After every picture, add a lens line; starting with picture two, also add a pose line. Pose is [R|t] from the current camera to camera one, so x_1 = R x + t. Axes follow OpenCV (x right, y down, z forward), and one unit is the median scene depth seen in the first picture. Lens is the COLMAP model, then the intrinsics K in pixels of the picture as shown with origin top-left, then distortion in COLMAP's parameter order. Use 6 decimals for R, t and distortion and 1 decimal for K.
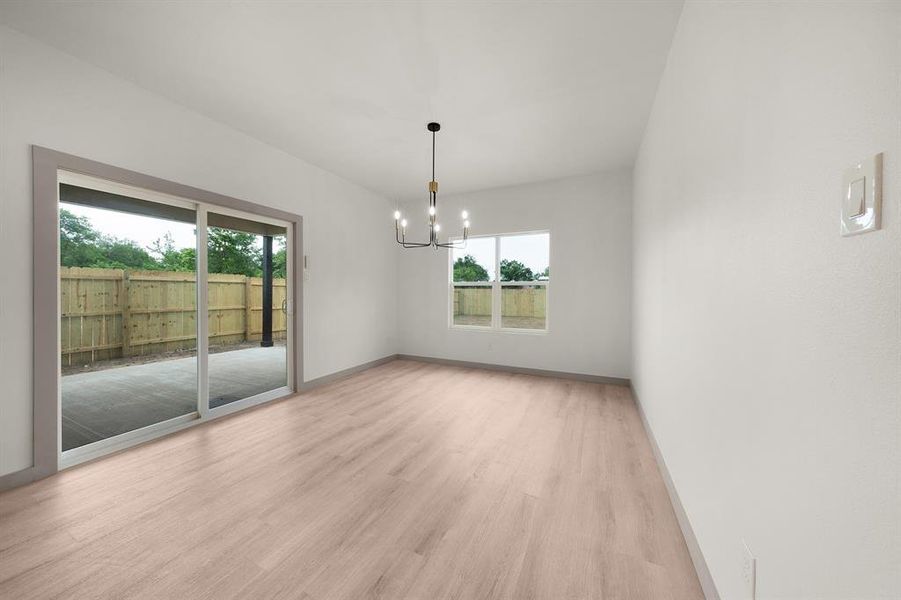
lens RADIAL K [[325.2, 0, 445.1], [0, 325.2, 296.8], [0, 0, 1]] dist [-0.001738, -0.000015]
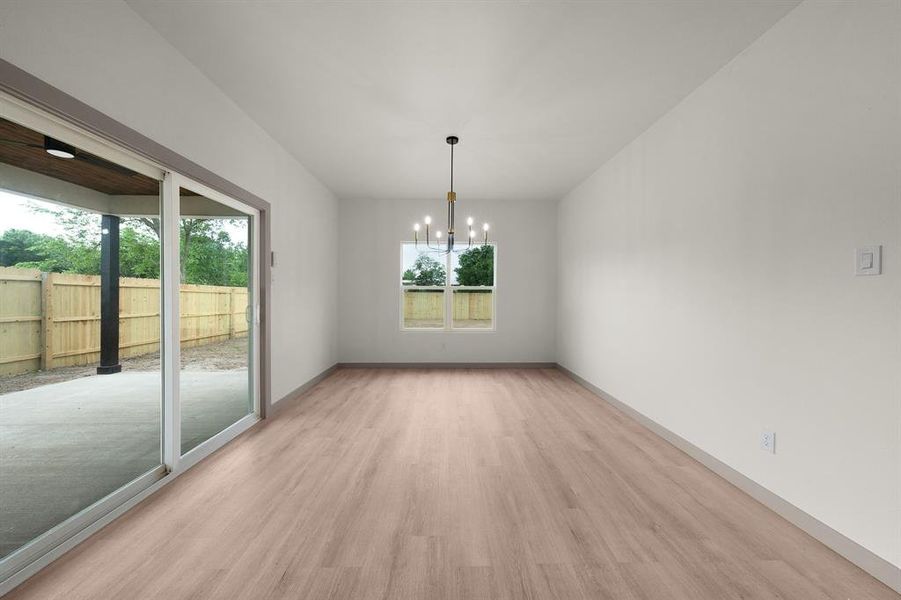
lens RADIAL K [[325.2, 0, 455.4], [0, 325.2, 301.6], [0, 0, 1]] dist [-0.001738, -0.000015]
pose [[0.875769, -0.008327, 0.482659, -0.329275], [0.005426, 0.999958, 0.007406, -0.002934], [-0.482700, -0.003867, 0.875777, 0.041845]]
